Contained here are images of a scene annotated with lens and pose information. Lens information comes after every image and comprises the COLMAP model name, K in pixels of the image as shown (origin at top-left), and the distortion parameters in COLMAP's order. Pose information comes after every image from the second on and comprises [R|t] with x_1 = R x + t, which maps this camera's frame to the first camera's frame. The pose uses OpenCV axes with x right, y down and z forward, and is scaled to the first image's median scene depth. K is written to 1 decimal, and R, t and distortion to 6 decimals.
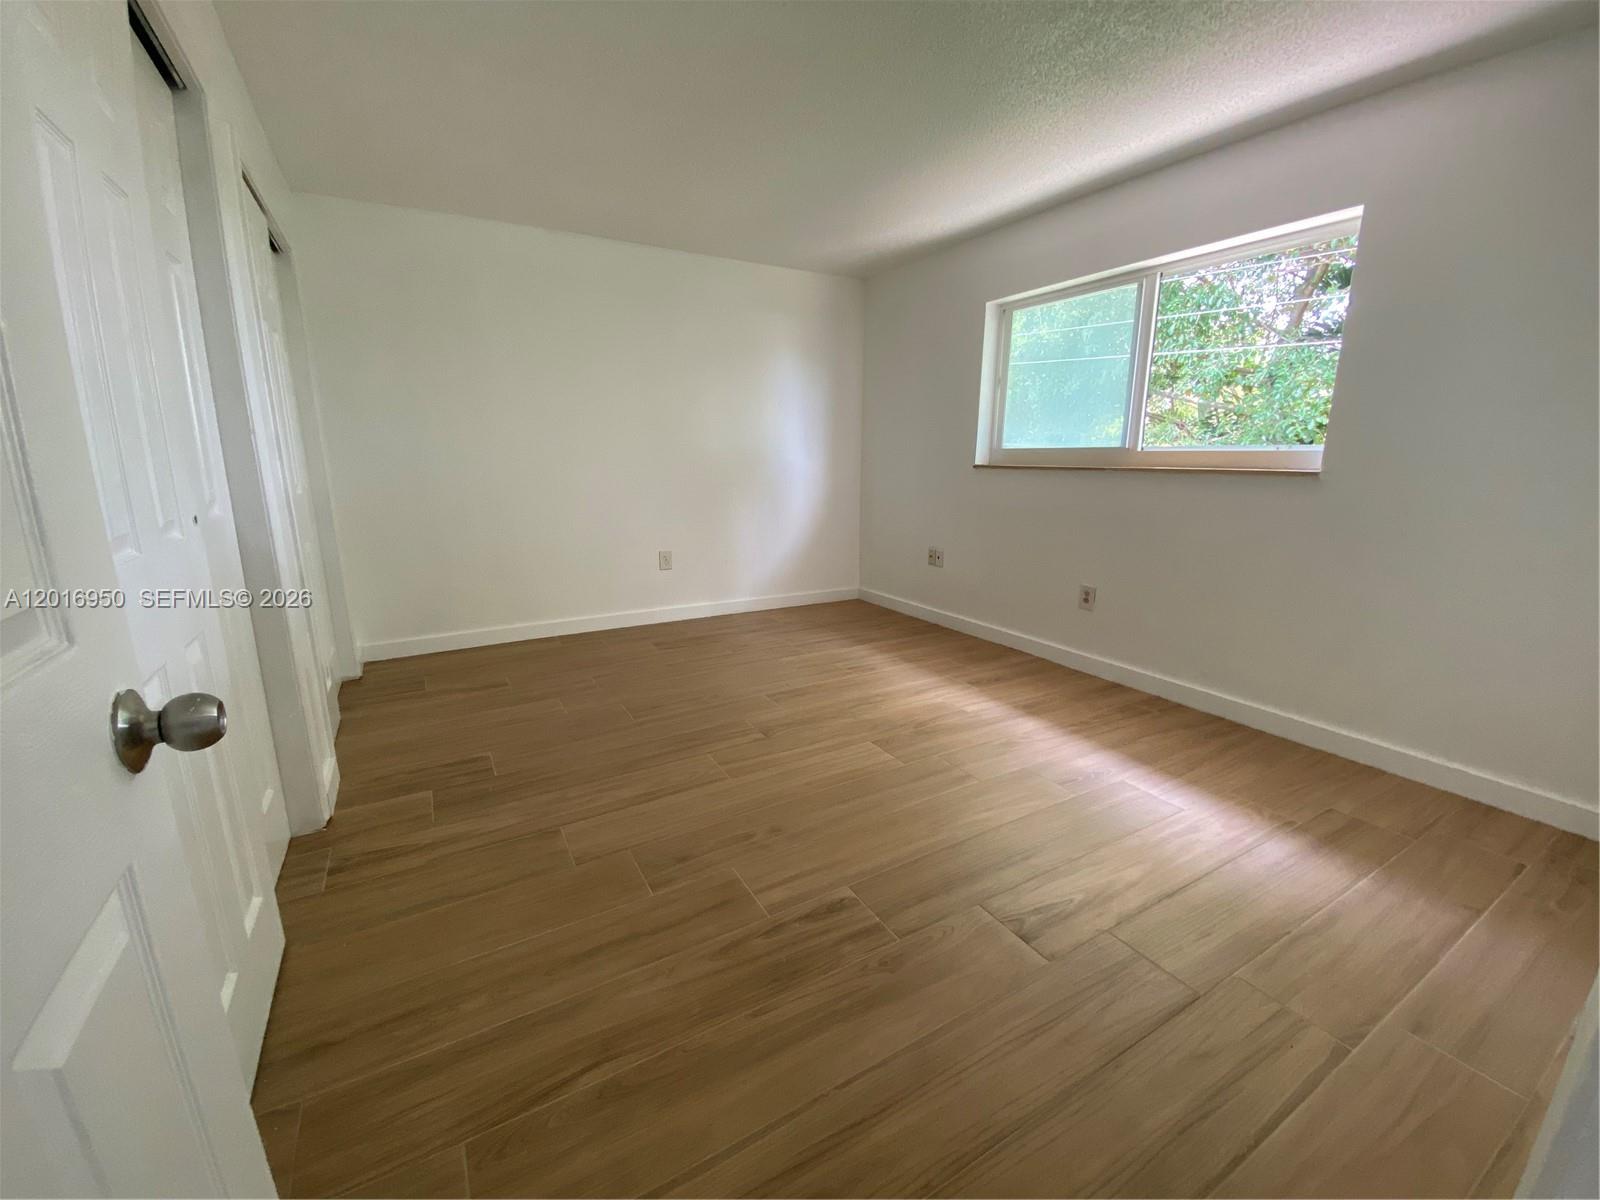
lens RADIAL K [[649.3, 0, 805.1], [0, 649.3, 596.8], [0, 0, 1]] dist [0.029390, -0.025612]
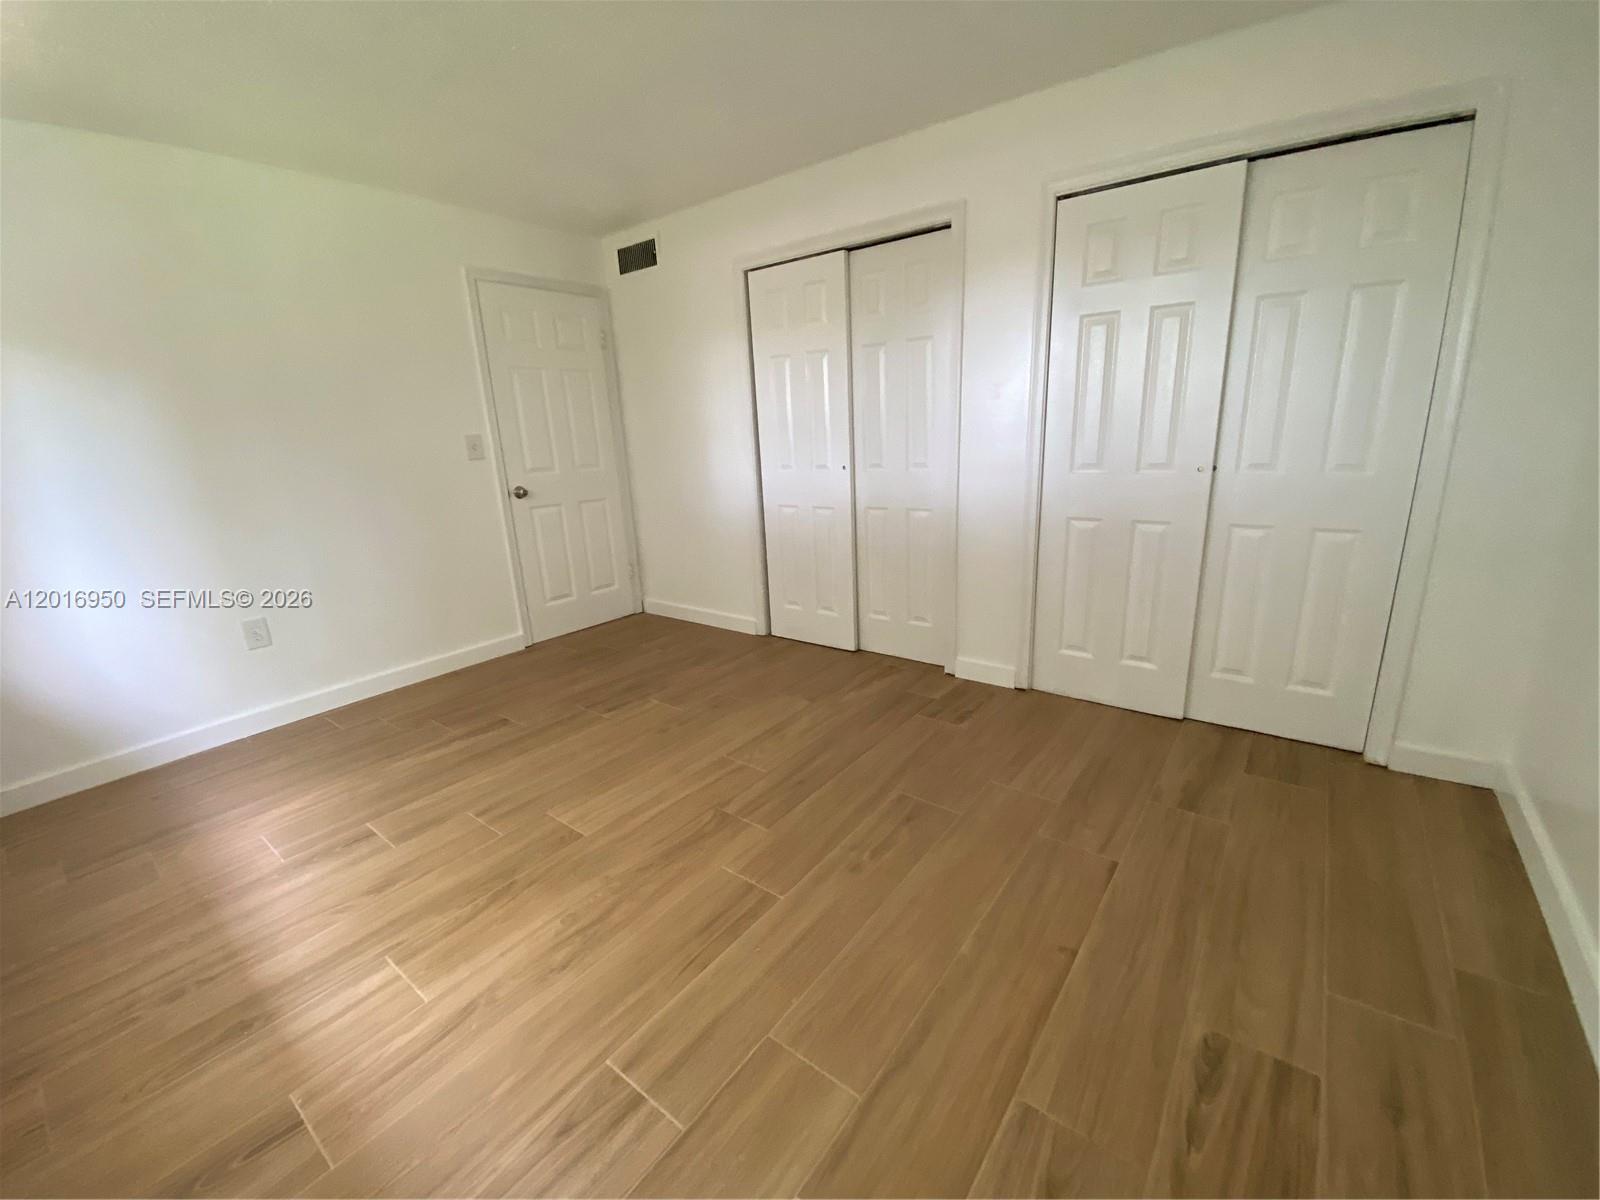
lens RADIAL K [[649.3, 0, 805.1], [0, 649.3, 596.8], [0, 0, 1]] dist [0.029390, -0.025612]
pose [[-0.925400, 0.134202, -0.354435, 0.089316], [-0.039901, 0.895509, 0.443251, -0.368039], [0.376885, 0.424327, -0.823349, 1.516736]]
